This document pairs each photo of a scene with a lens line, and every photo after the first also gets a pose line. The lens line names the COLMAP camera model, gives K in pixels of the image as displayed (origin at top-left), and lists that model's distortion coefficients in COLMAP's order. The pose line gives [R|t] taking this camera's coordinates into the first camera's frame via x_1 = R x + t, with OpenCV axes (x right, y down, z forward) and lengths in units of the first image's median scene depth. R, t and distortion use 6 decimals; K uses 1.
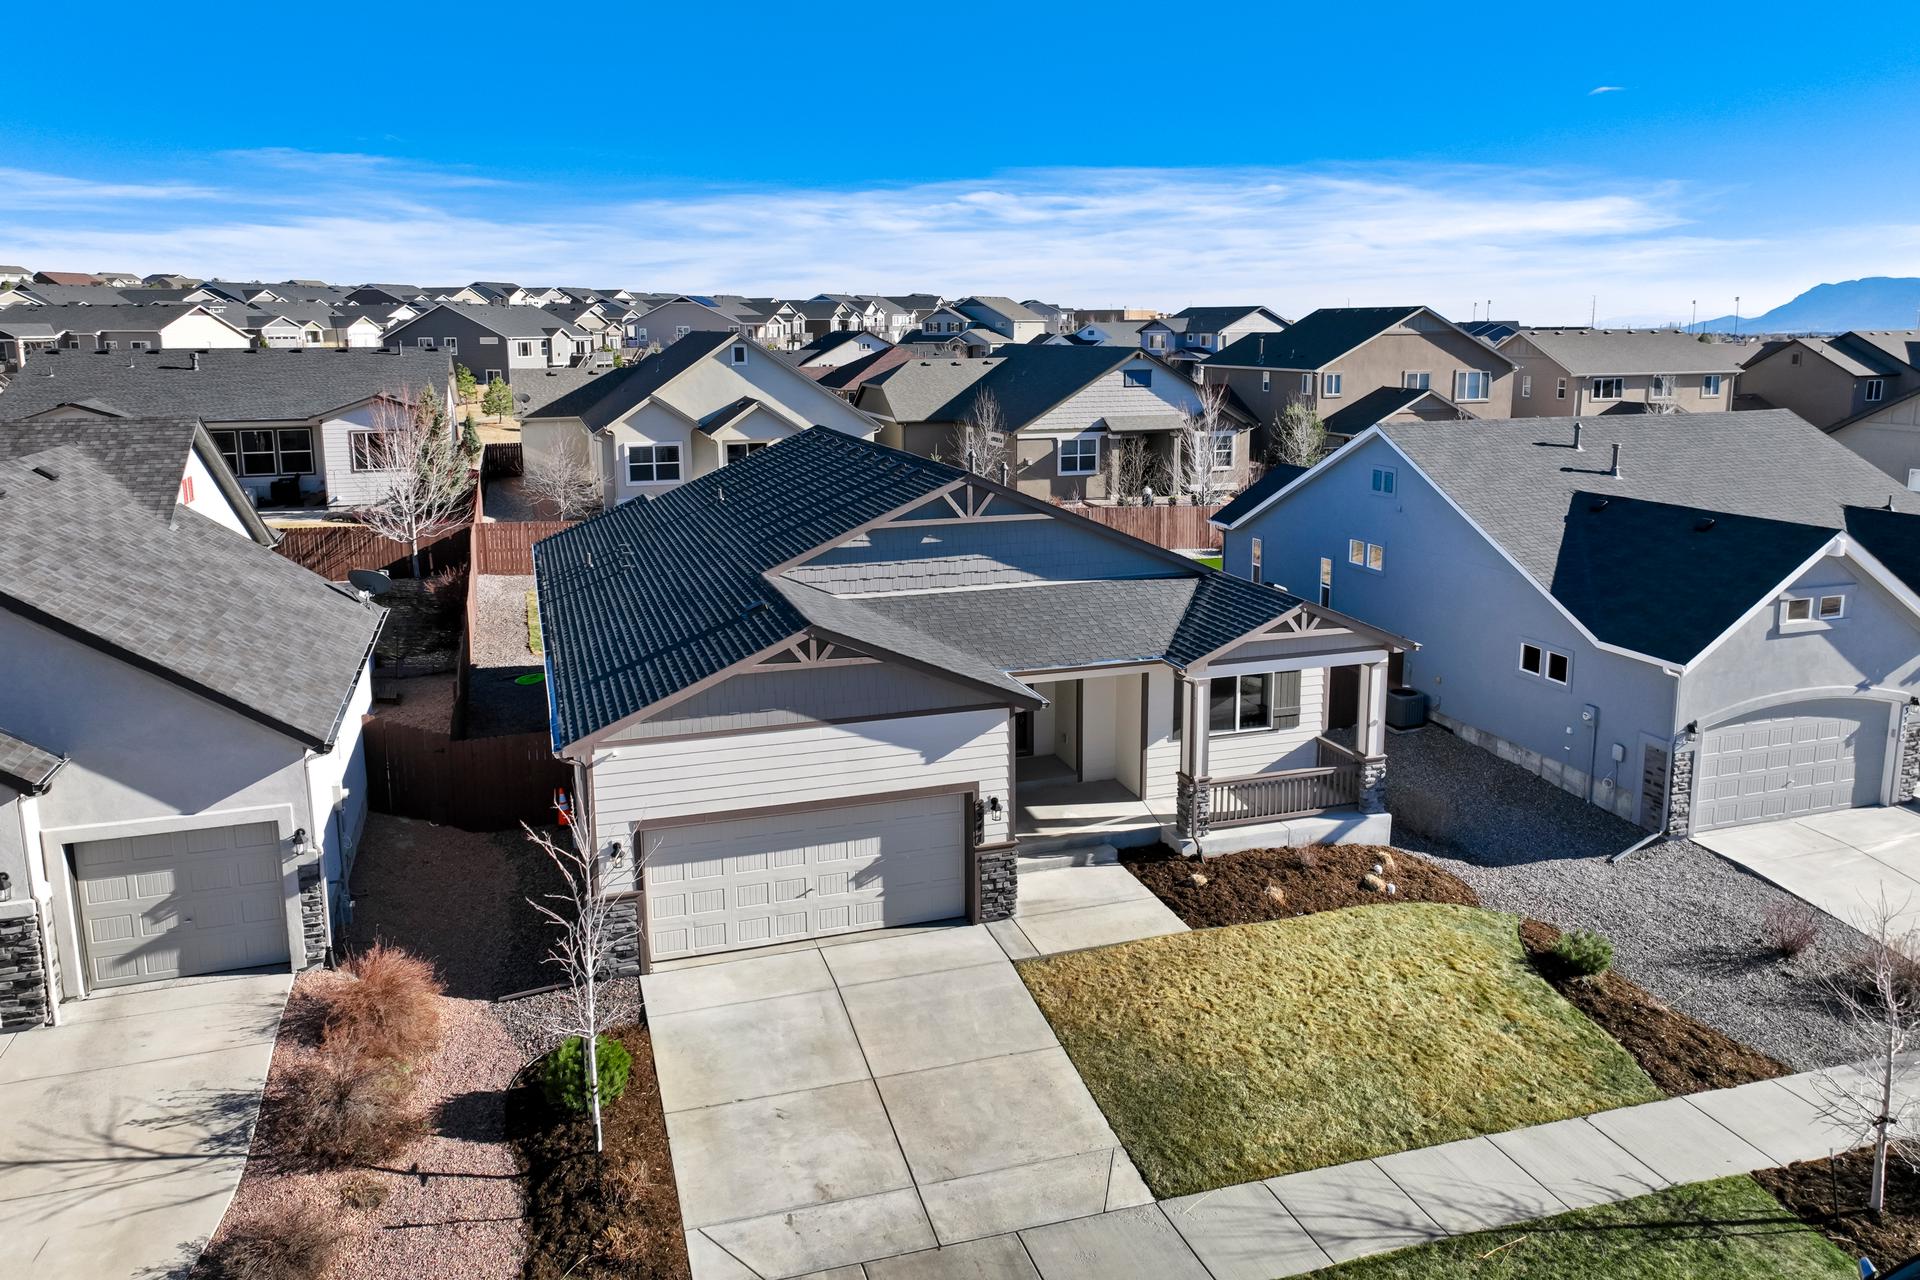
lens RADIAL K [[1343.5, 0, 967.9], [0, 1343.5, 569.0], [0, 0, 1]] dist [-0.005081, 0.022514]
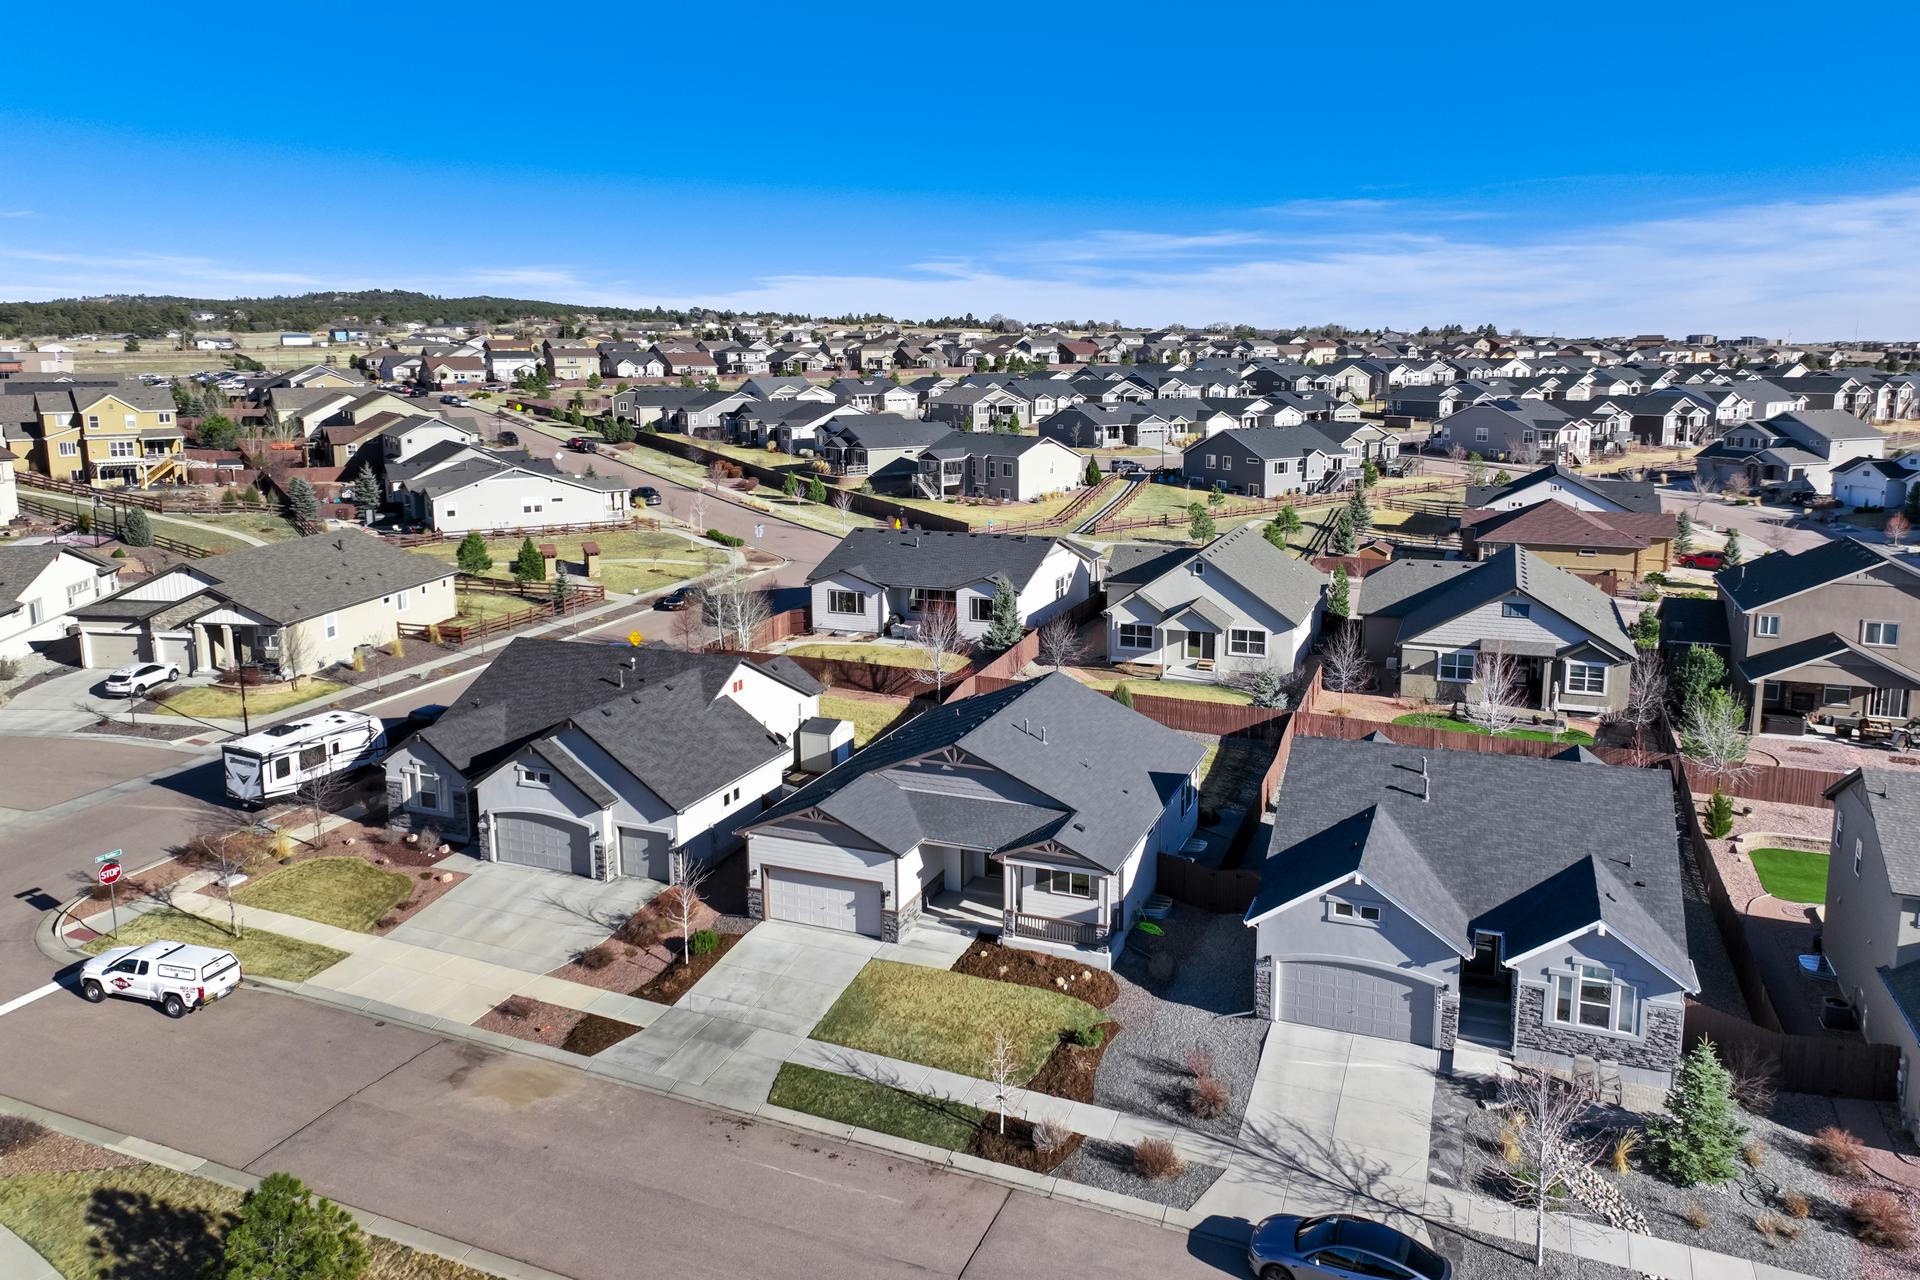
lens RADIAL K [[1343.5, 0, 967.9], [0, 1343.5, 569.0], [0, 0, 1]] dist [-0.005081, 0.022514]
pose [[0.760319, 0.104443, -0.641098, 1.593201], [-0.112165, 0.993272, 0.028793, -0.480488], [0.639792, 0.050017, 0.766919, -0.767199]]
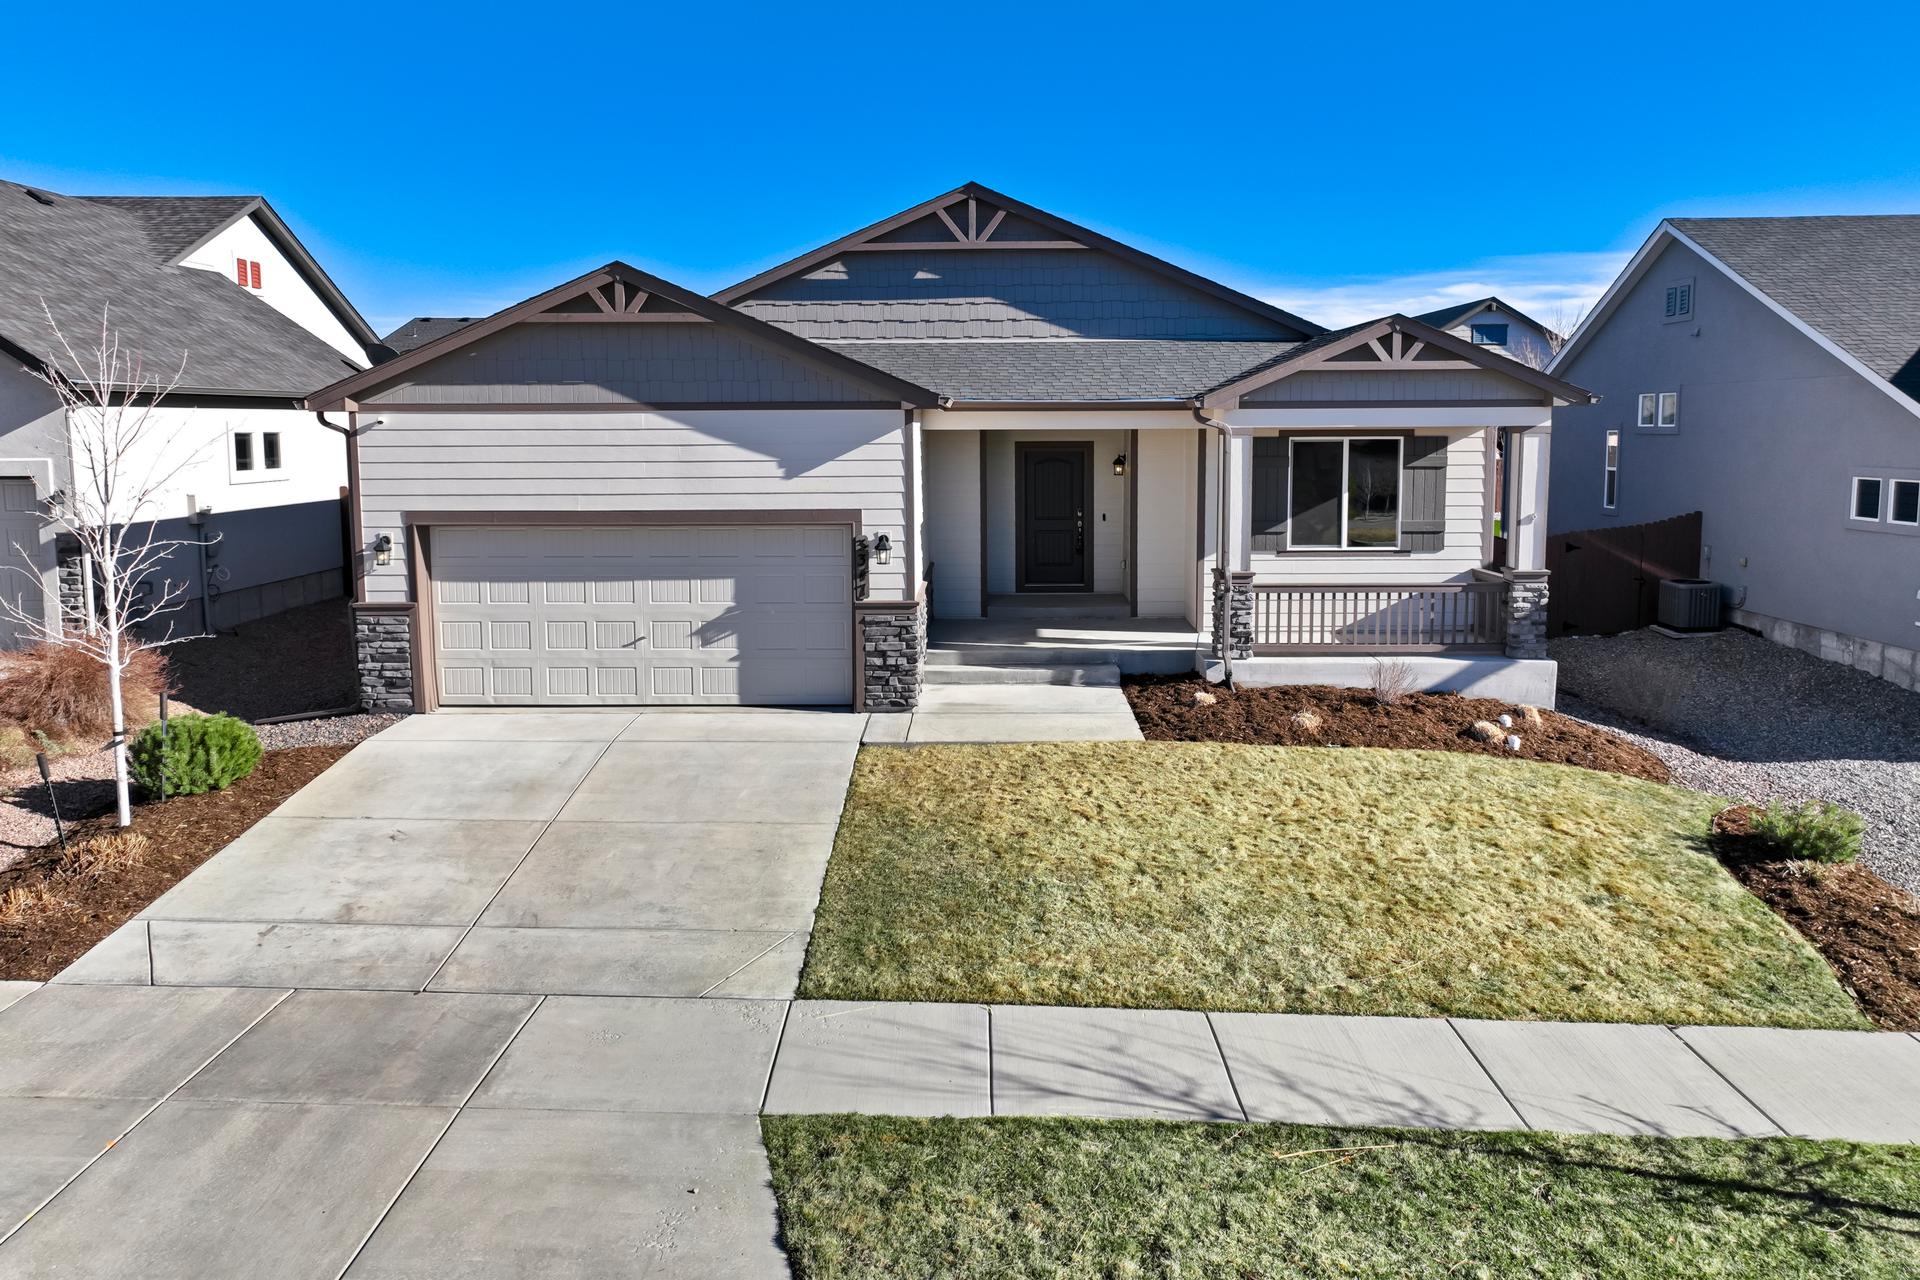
lens RADIAL K [[1343.5, 0, 967.9], [0, 1343.5, 569.0], [0, 0, 1]] dist [-0.005081, 0.022514]
pose [[0.943772, 0.035145, -0.328724, 0.304651], [-0.058286, 0.996446, -0.060808, 0.230350], [0.325419, 0.076549, 0.942466, 0.326104]]
